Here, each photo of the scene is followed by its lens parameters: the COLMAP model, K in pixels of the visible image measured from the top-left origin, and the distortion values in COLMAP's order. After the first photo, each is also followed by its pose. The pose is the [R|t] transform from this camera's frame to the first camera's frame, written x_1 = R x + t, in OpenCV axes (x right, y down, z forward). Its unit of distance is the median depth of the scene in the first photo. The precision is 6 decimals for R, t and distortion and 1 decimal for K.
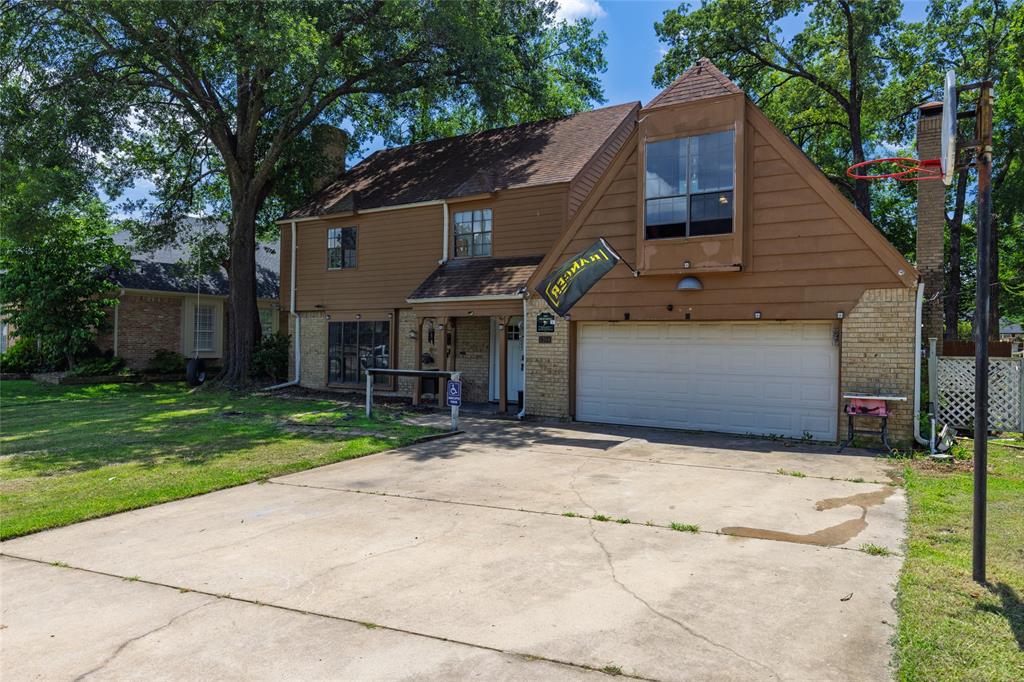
lens RADIAL K [[663.7, 0, 510.3], [0, 663.7, 342.1], [0, 0, 1]] dist [0.004272, 0.000000]
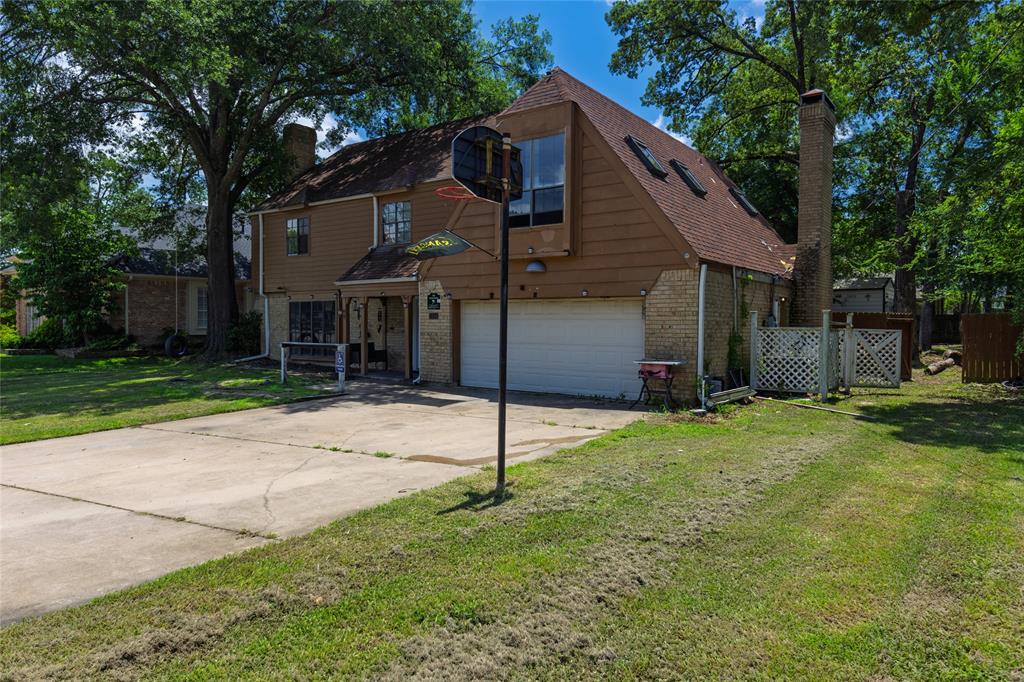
lens RADIAL K [[663.7, 0, 513.2], [0, 663.7, 335.7], [0, 0, 1]] dist [0.004272, 0.000000]
pose [[0.996537, -0.007266, -0.082833, 0.237381], [0.009496, 0.999602, 0.026556, 0.001267], [0.082607, -0.027251, 0.996210, -0.118680]]
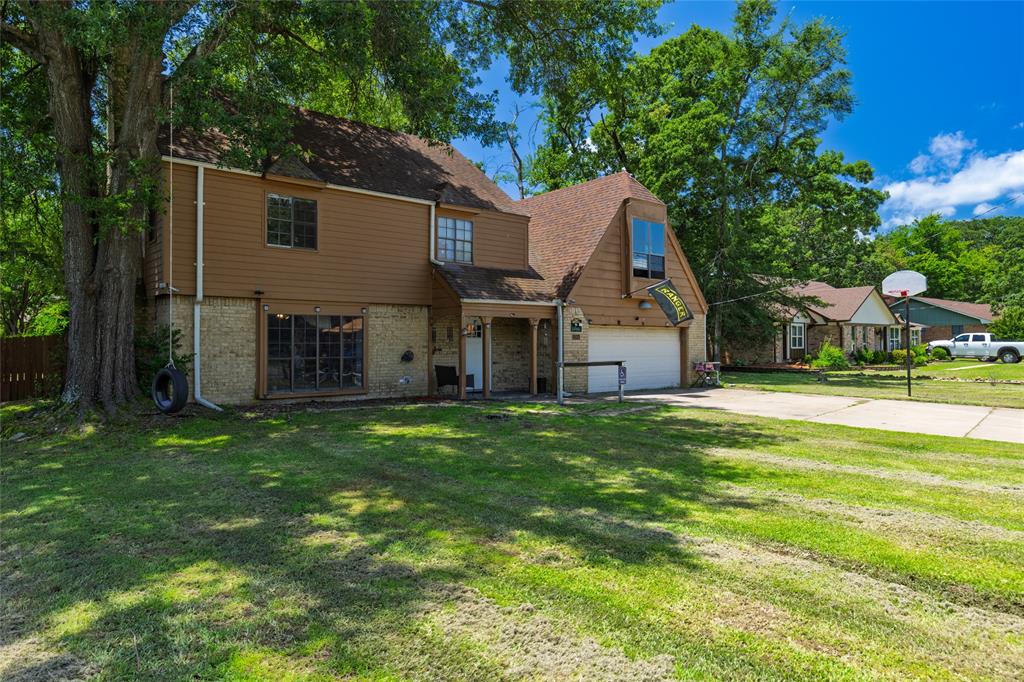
lens RADIAL K [[663.7, 0, 513.6], [0, 663.7, 342.0], [0, 0, 1]] dist [0.004272, 0.000000]
pose [[0.299845, -0.007212, 0.953961, -1.086092], [0.002053, 0.999974, 0.006915, -0.002904], [-0.953986, -0.000115, 0.299852, 0.588062]]
